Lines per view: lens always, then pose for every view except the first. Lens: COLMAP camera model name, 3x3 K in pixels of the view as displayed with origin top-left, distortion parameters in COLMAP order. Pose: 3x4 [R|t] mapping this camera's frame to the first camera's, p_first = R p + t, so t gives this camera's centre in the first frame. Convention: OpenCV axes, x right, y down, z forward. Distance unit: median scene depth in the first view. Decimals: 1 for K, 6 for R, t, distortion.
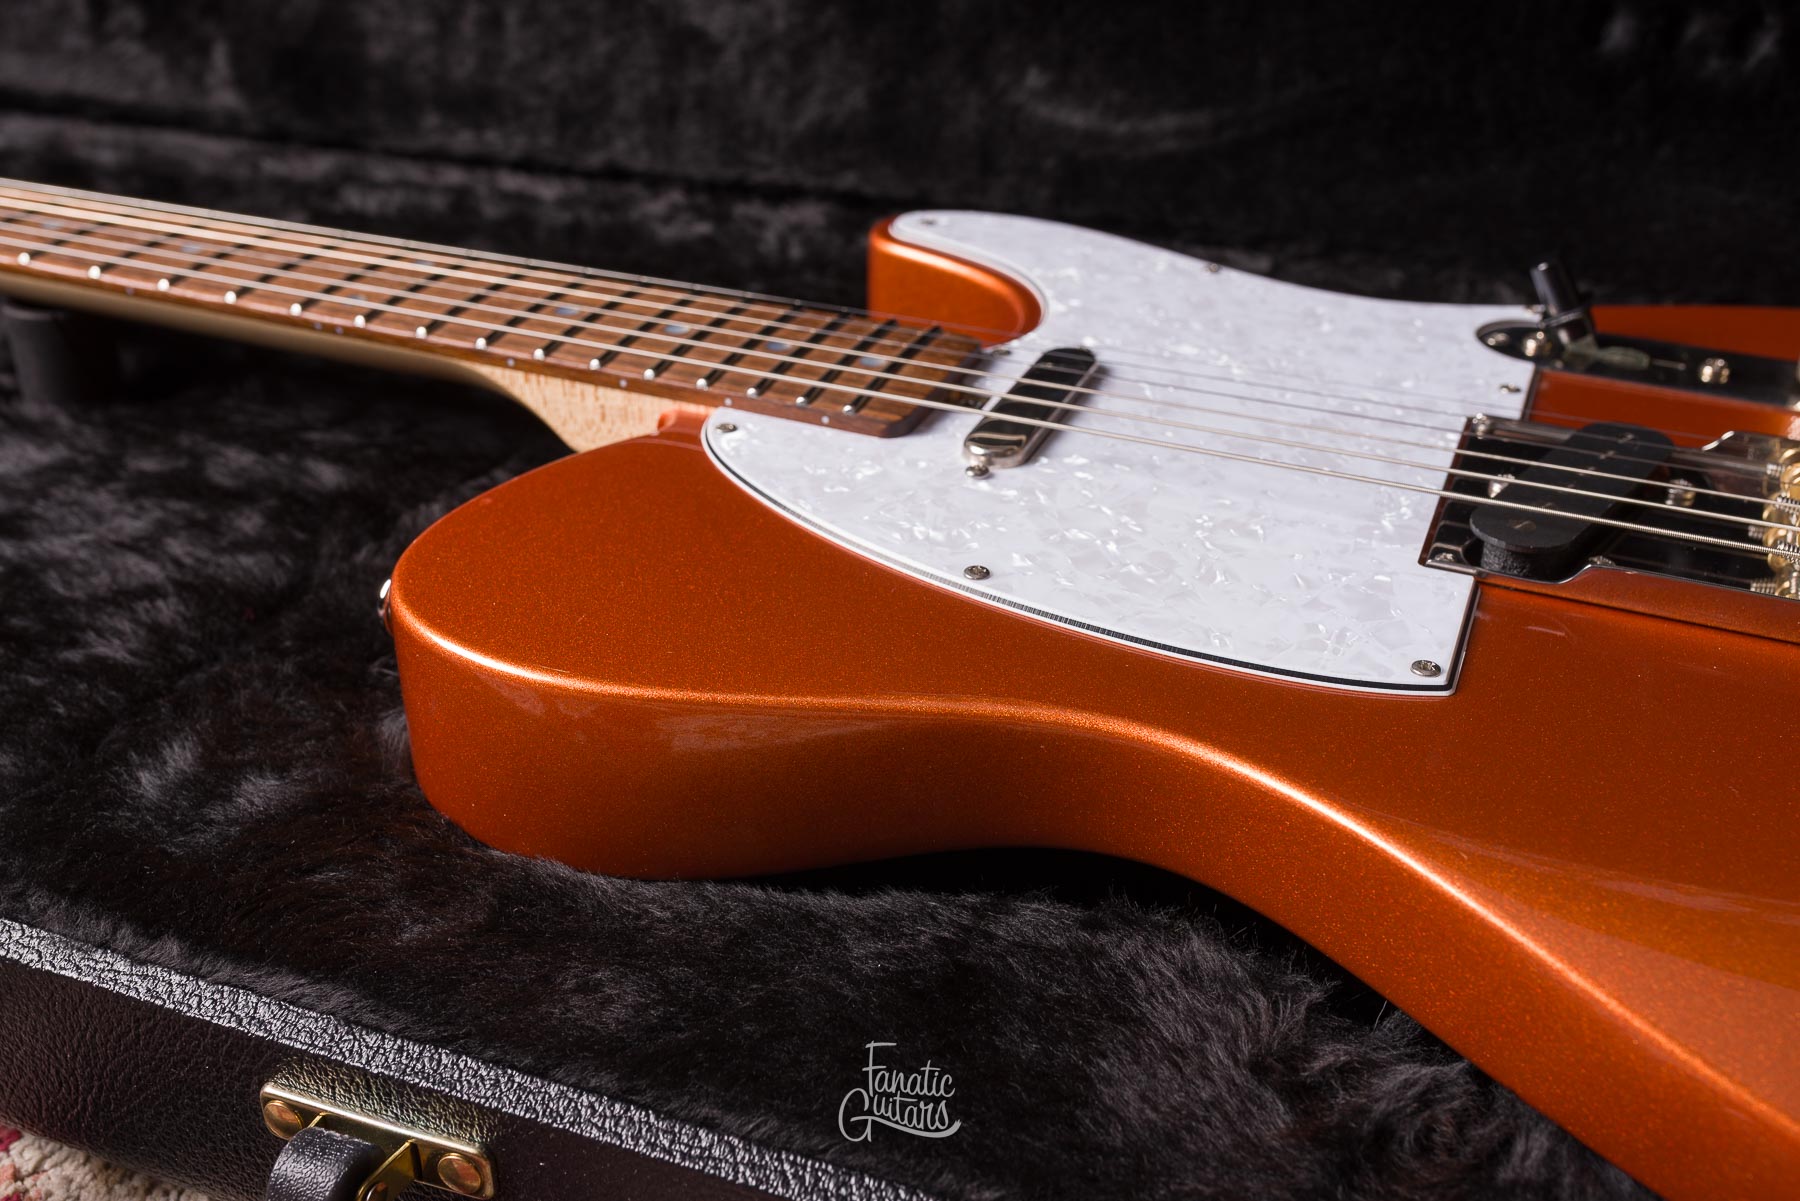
lens RADIAL K [[1806.9, 0, 900.0], [0, 1806.9, 600.5], [0, 0, 1]] dist [-0.003098, -0.001755]
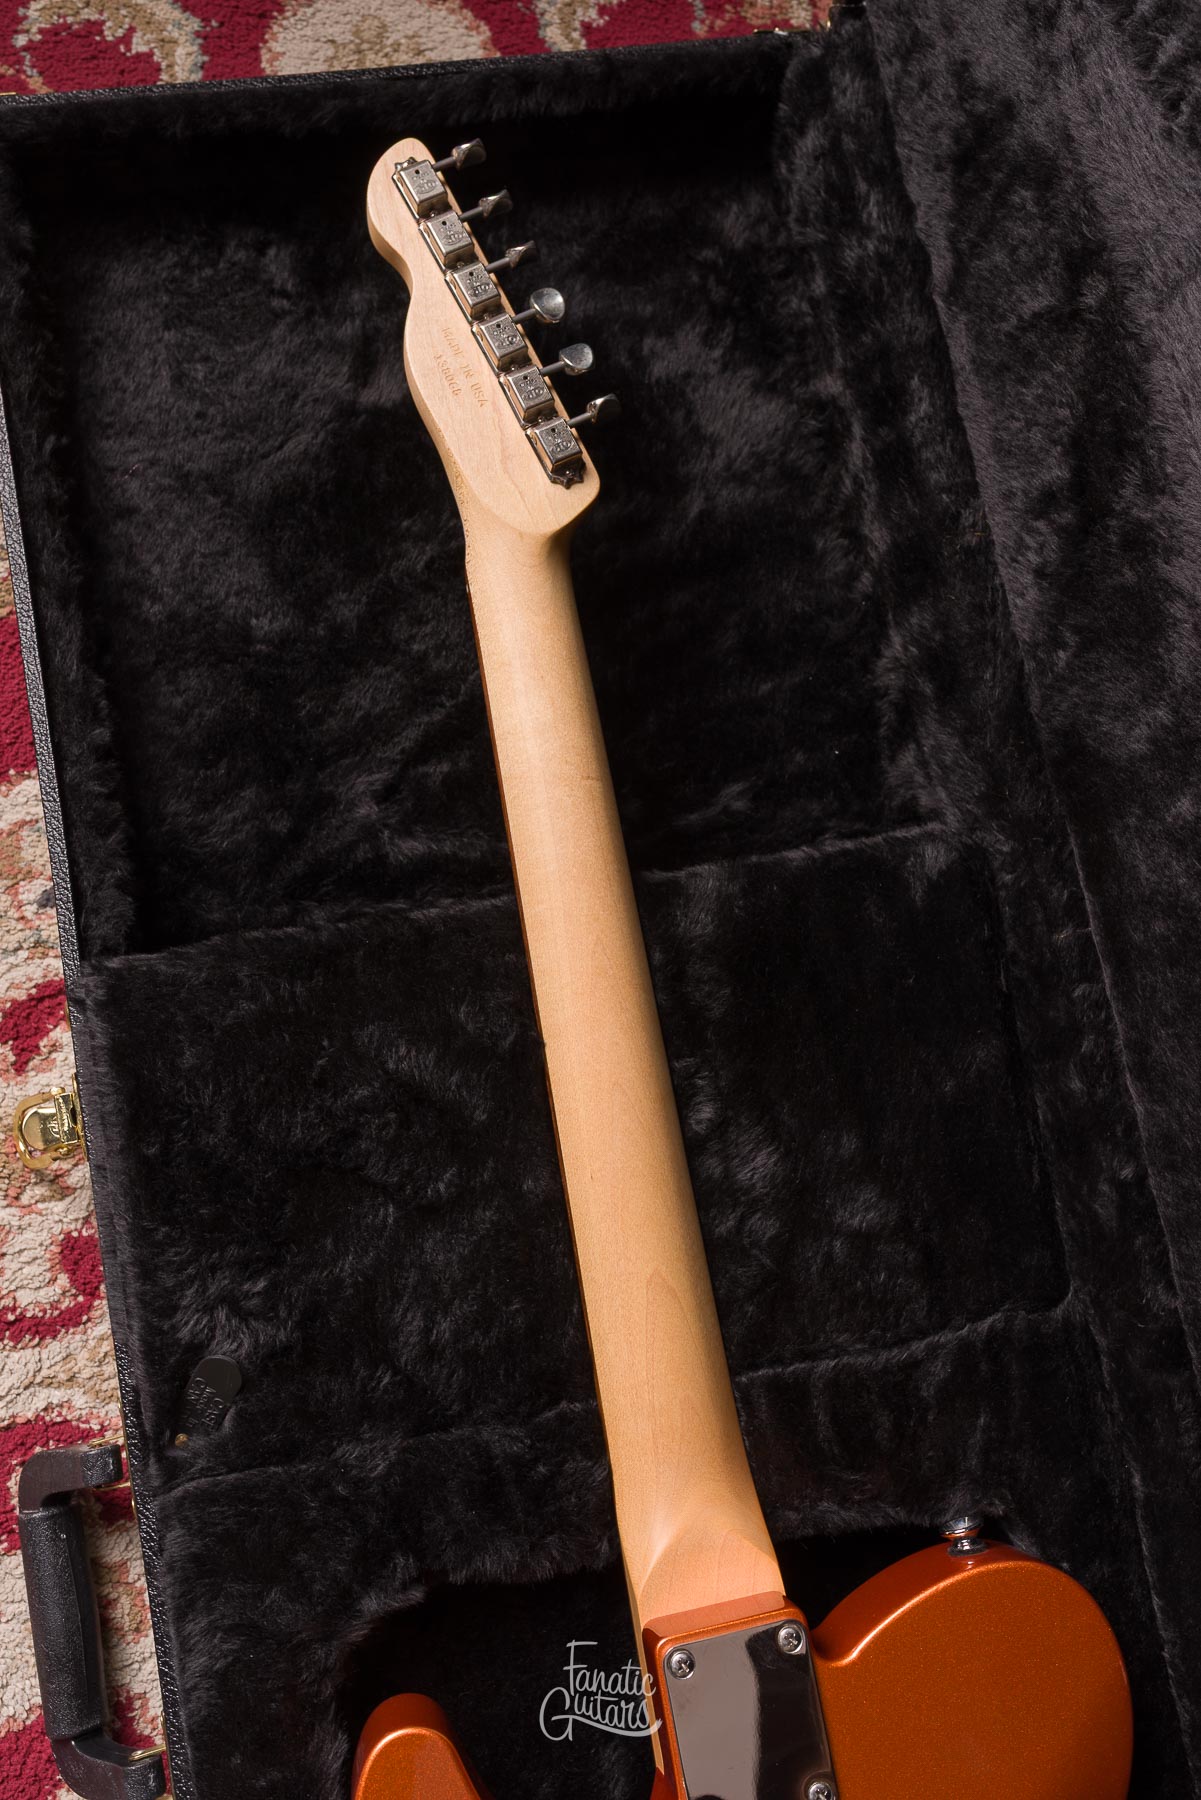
lens RADIAL K [[1735.8, 0, 600.5], [0, 1735.8, 900.0], [0, 0, 1]] dist [-0.001498, -0.002245]
pose [[0.526559, 0.844186, -0.100422, -0.401013], [-0.519235, 0.412885, 0.748278, -1.113506], [0.673149, -0.341870, 0.655740, 0.202695]]
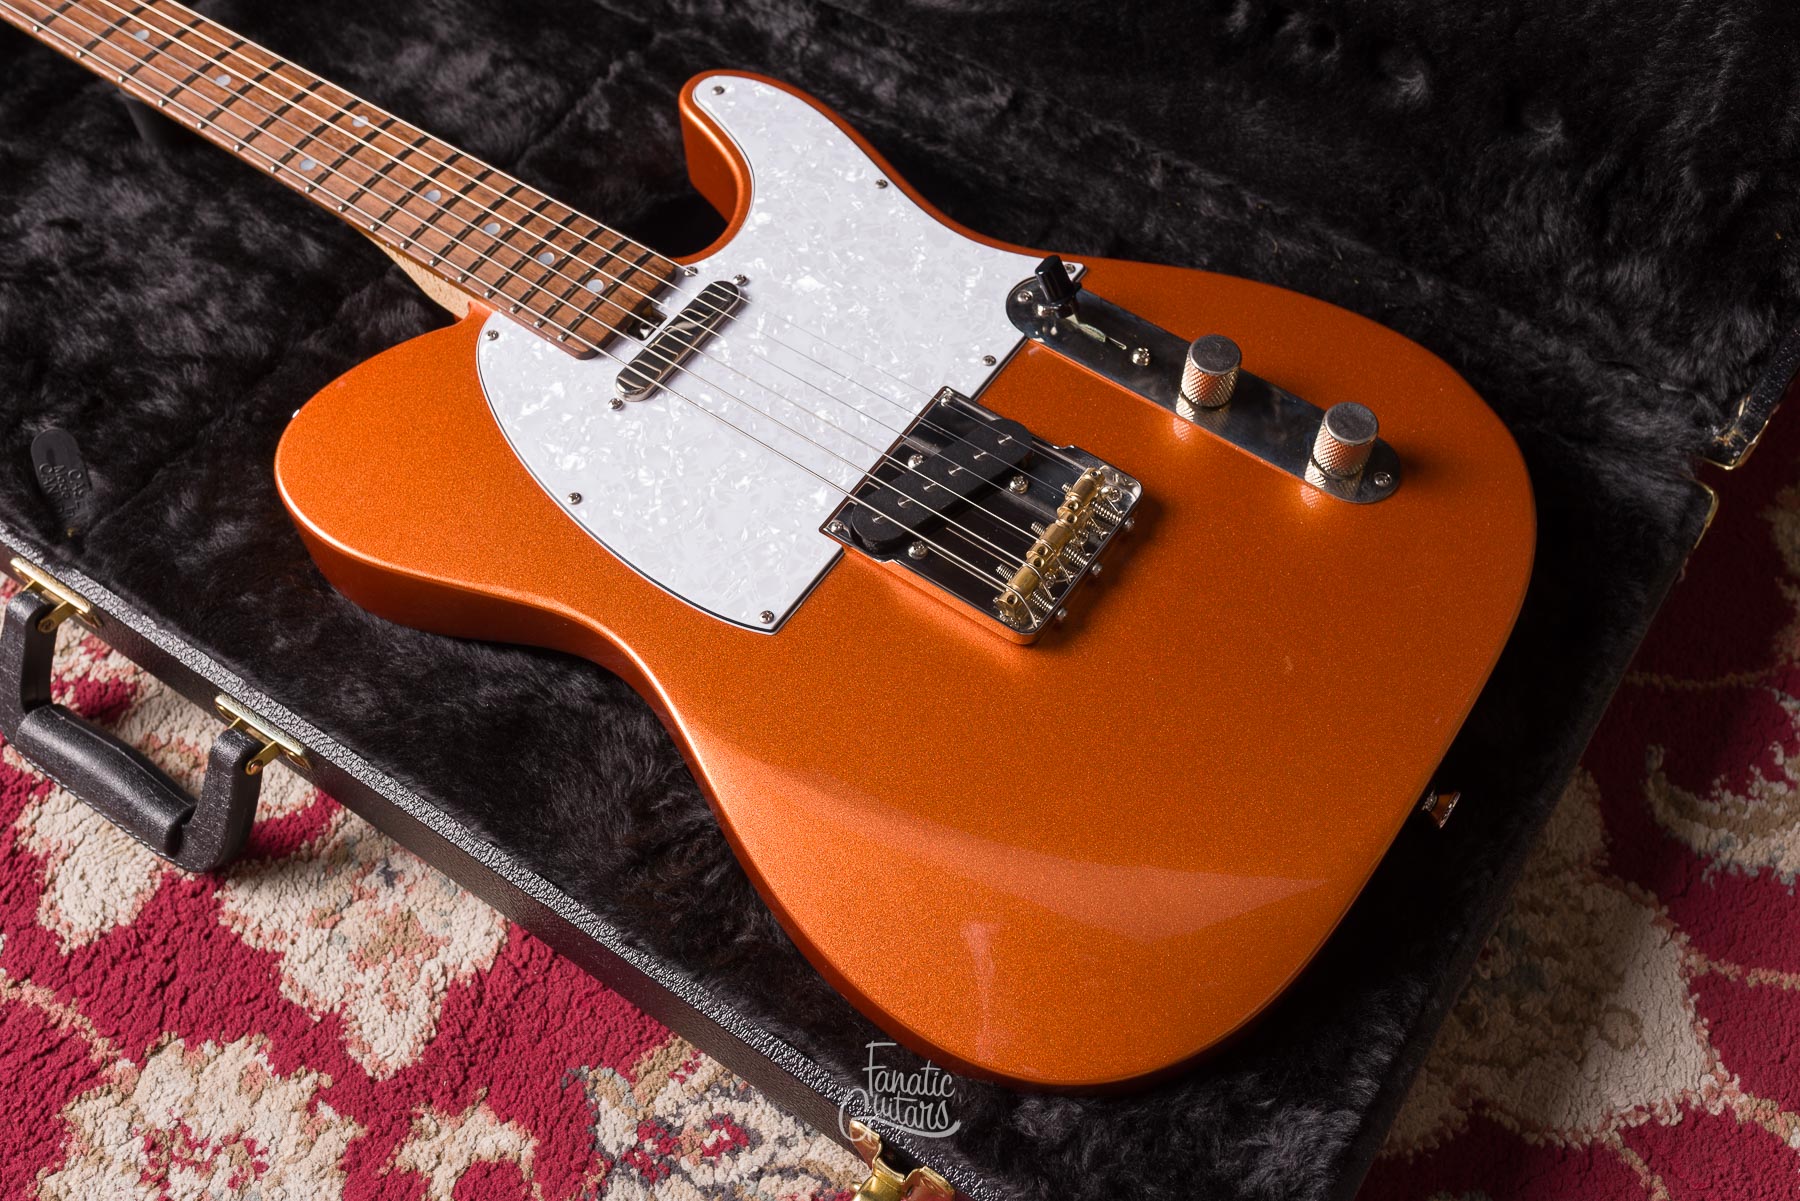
lens RADIAL K [[1735.8, 0, 900.0], [0, 1735.8, 600.5], [0, 0, 1]] dist [-0.001498, -0.002245]
pose [[0.976259, 0.174747, -0.127993, 0.395066], [-0.094762, 0.875910, 0.473076, -0.512233], [0.194780, -0.449716, 0.871675, -0.332239]]
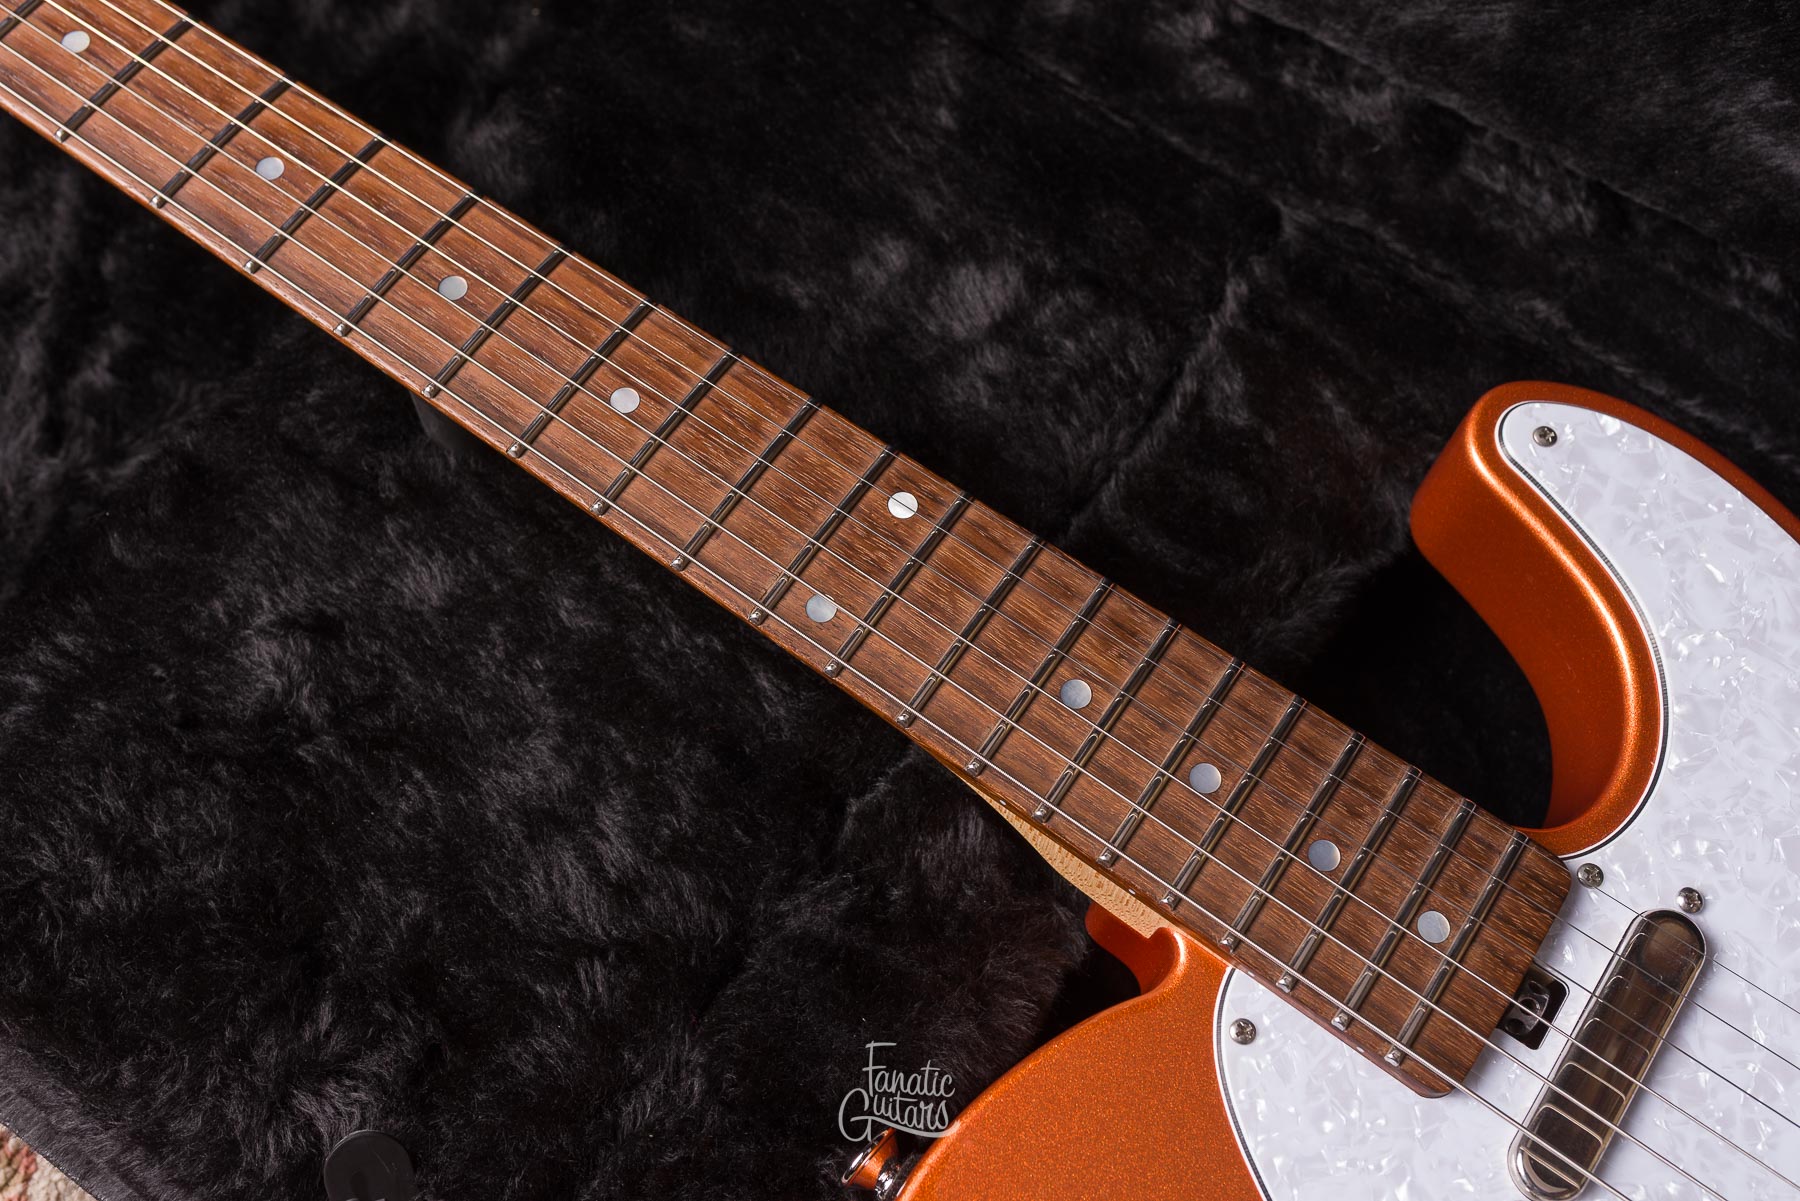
lens RADIAL K [[1780.3, 0, 901.1], [0, 1780.3, 598.6], [0, 0, 1]] dist [0.000798, -0.002234]
pose [[0.975095, 0.210000, -0.071342, -0.180340], [-0.127867, 0.795121, 0.592817, -0.562500], [0.181217, -0.568930, 0.802171, 0.307055]]
